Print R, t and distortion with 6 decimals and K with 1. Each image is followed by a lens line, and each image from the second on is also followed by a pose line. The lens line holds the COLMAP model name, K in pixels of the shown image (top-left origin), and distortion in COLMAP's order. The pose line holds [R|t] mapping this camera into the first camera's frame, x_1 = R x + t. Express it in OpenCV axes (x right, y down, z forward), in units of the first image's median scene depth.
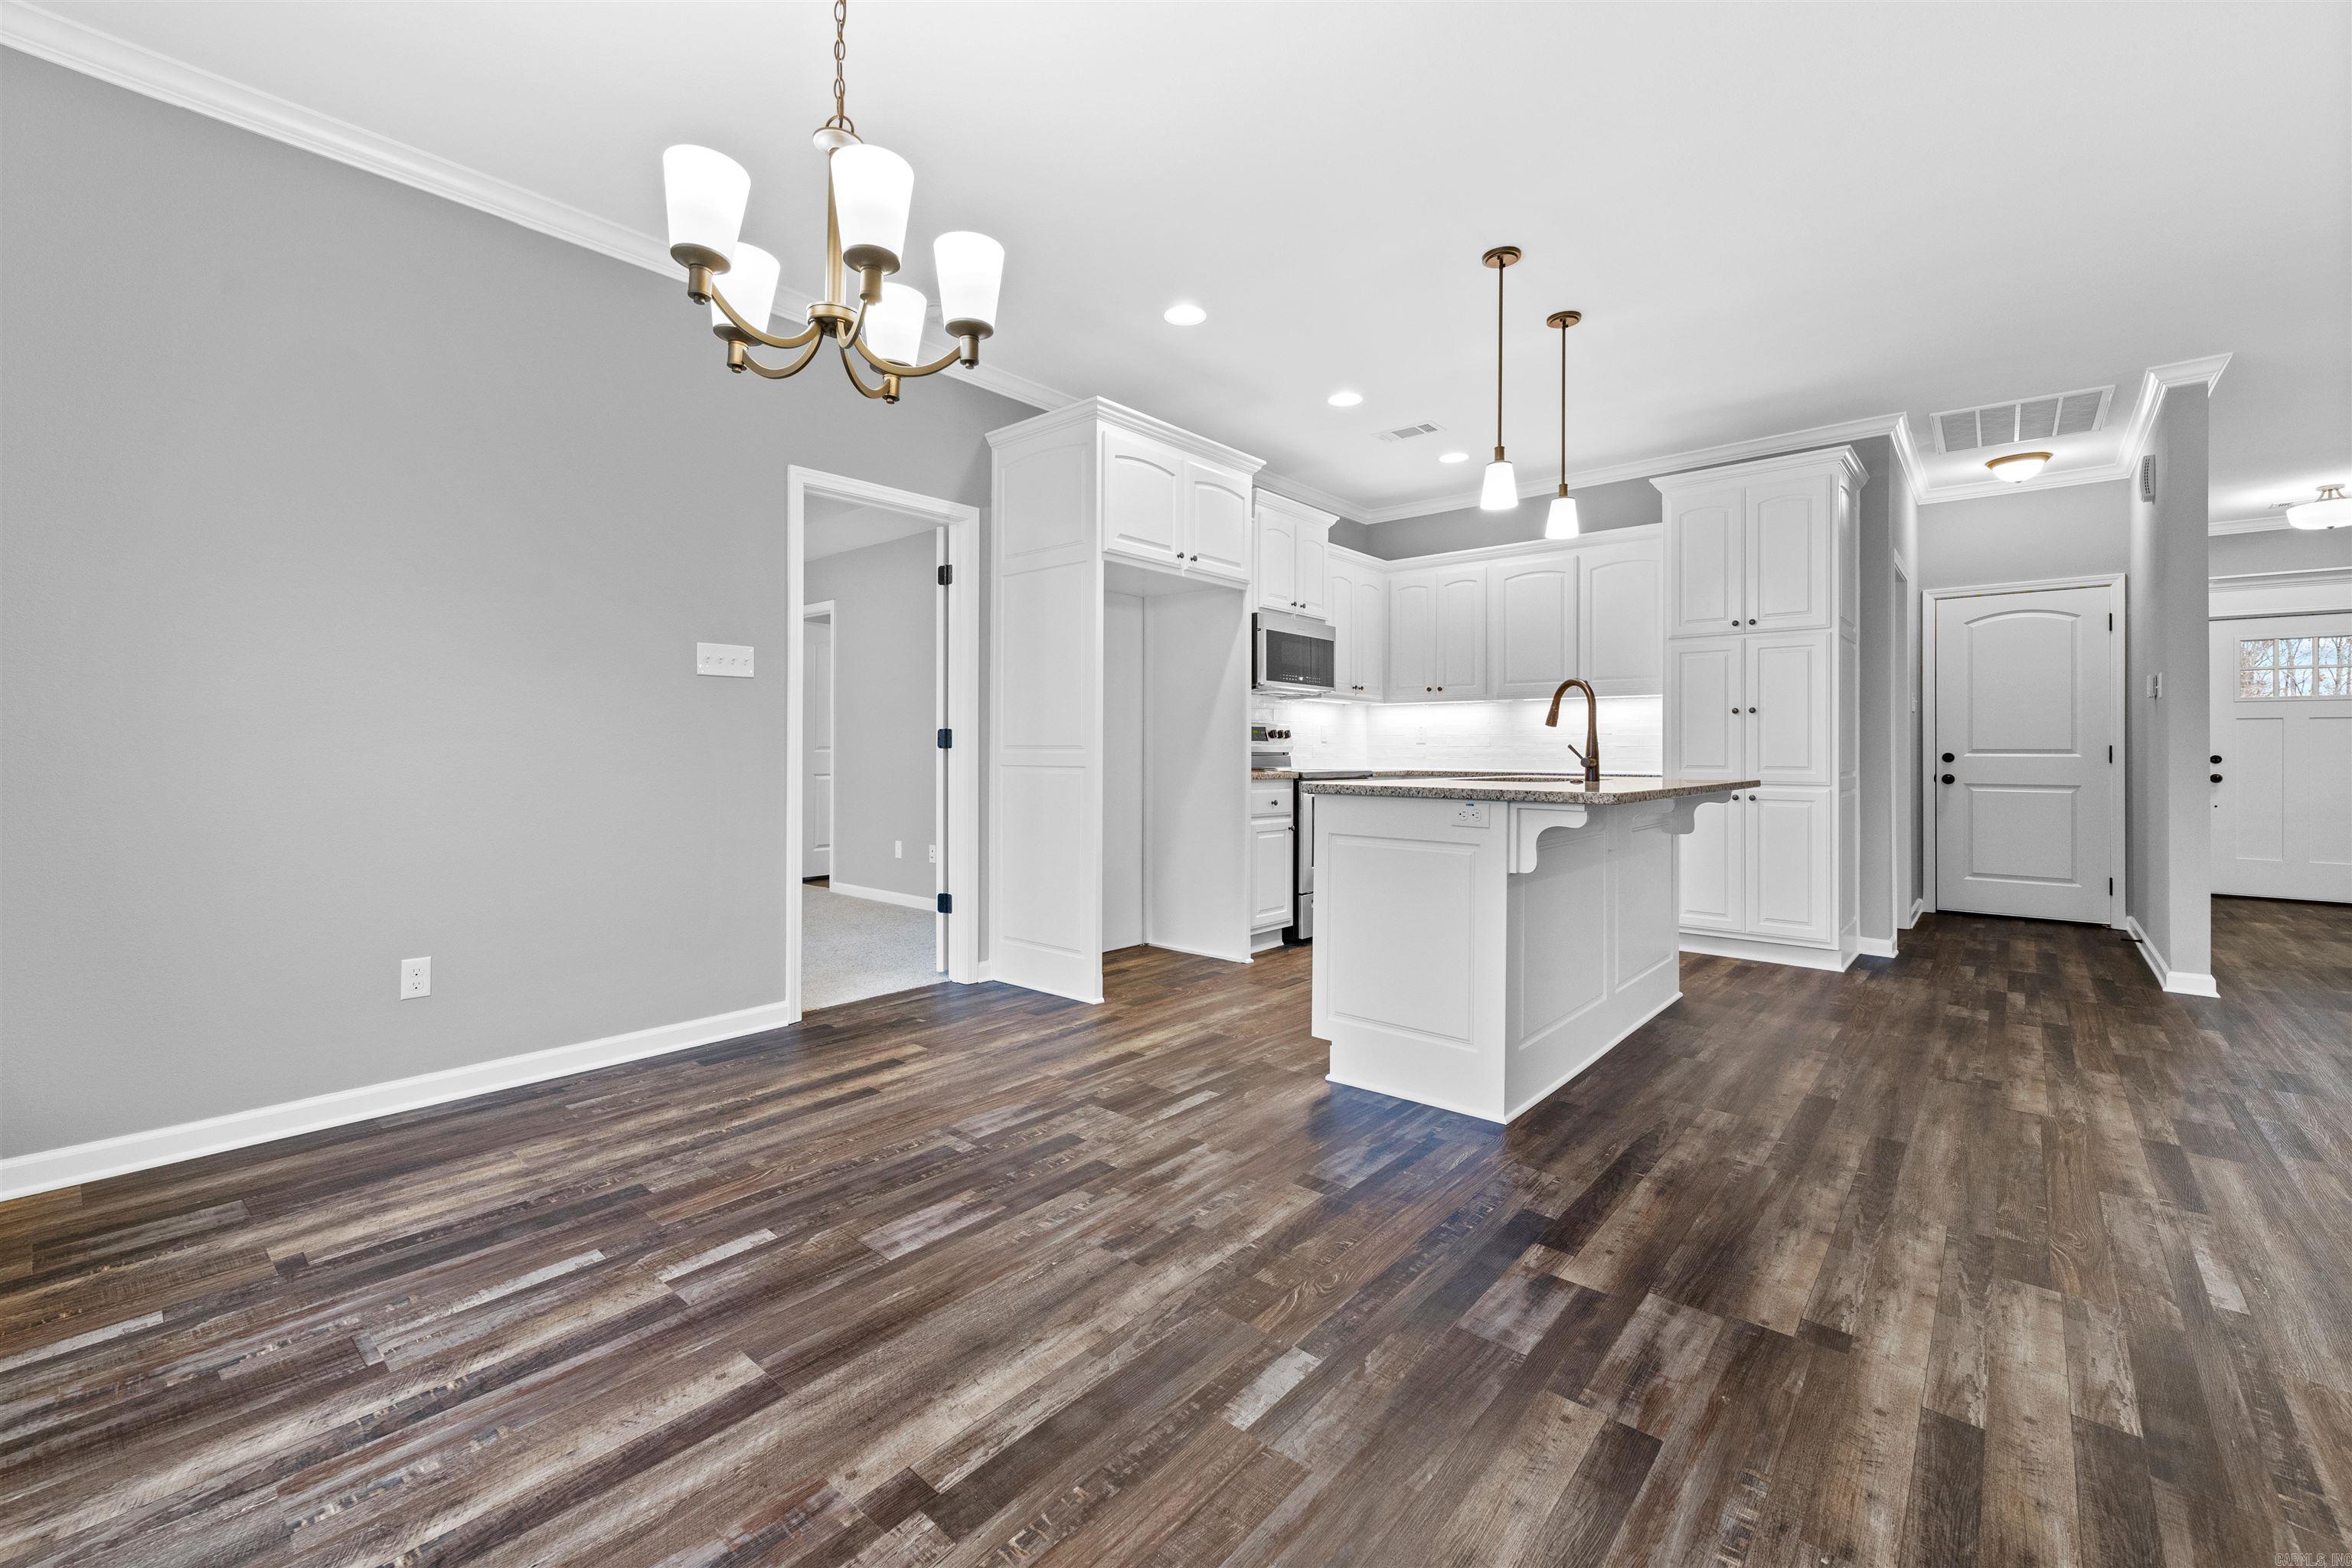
lens RADIAL K [[968.3, 0, 1184.8], [0, 968.3, 734.4], [0, 0, 1]] dist [0.009309, -0.003463]
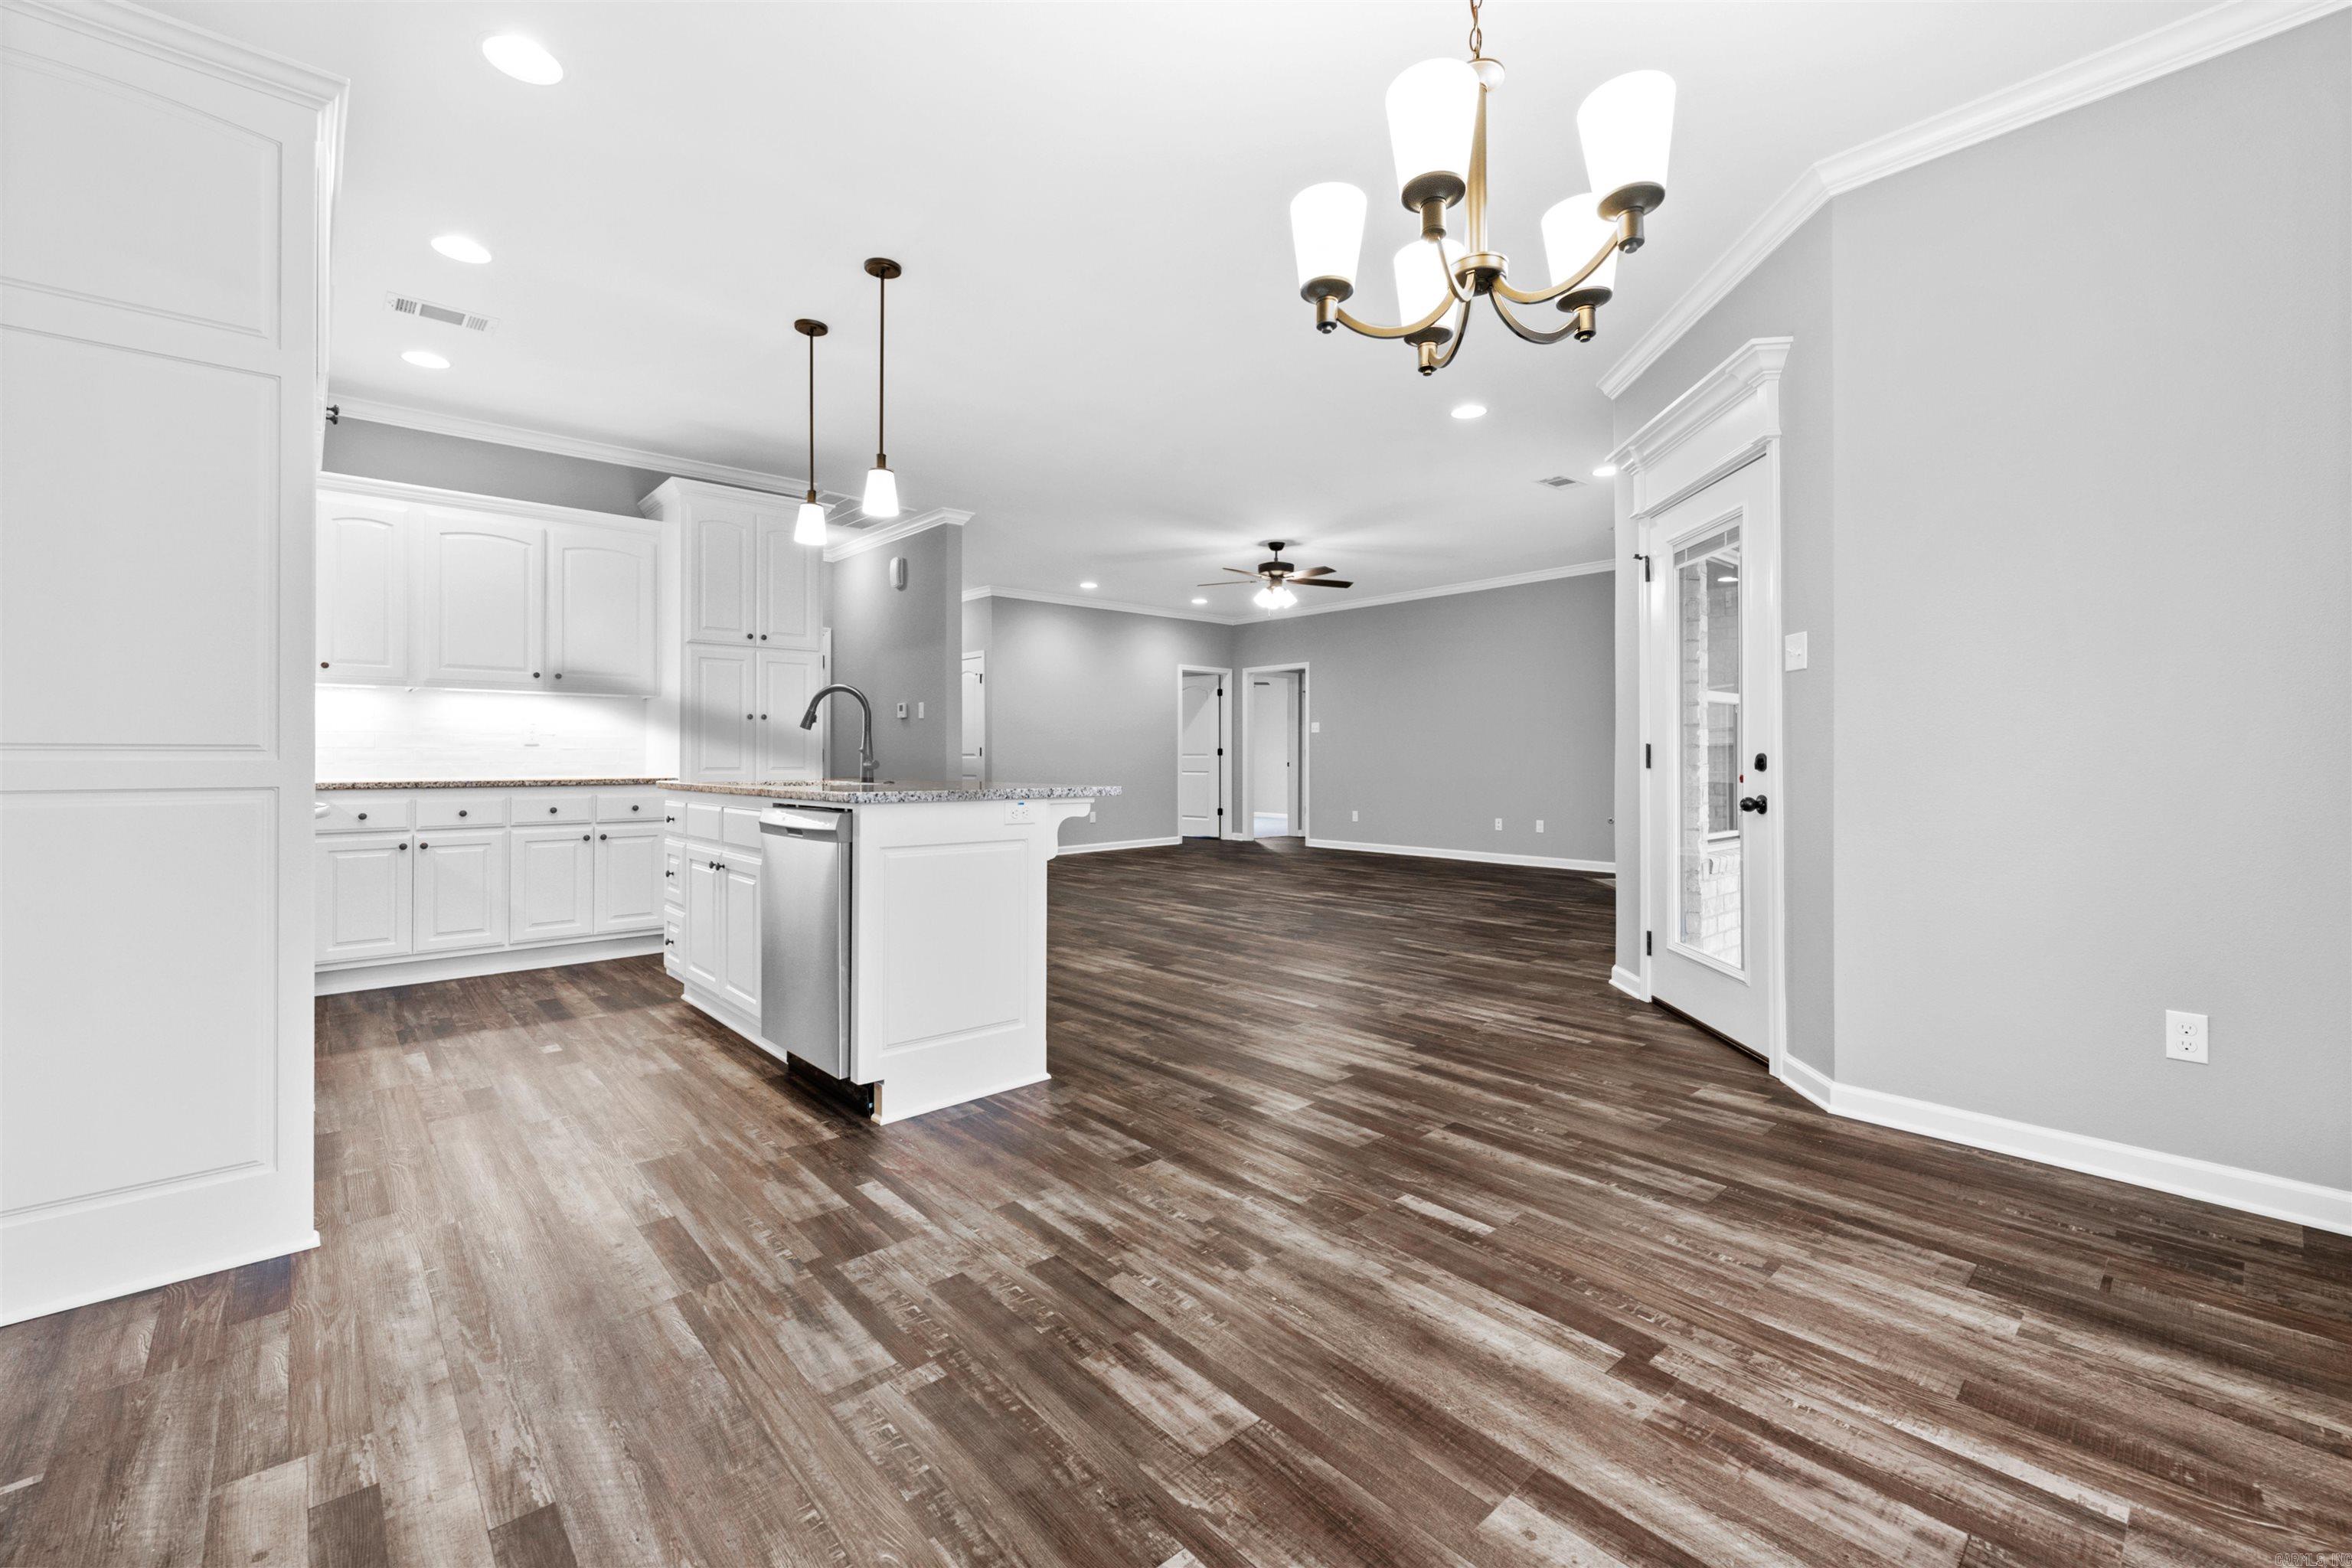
lens RADIAL K [[968.3, 0, 1140.2], [0, 968.3, 748.1], [0, 0, 1]] dist [0.009309, -0.003463]
pose [[0.150800, 0.004825, 0.988553, -0.839009], [-0.017382, 0.999846, -0.002228, 0.009830], [-0.988411, -0.016847, 0.150861, 0.764646]]
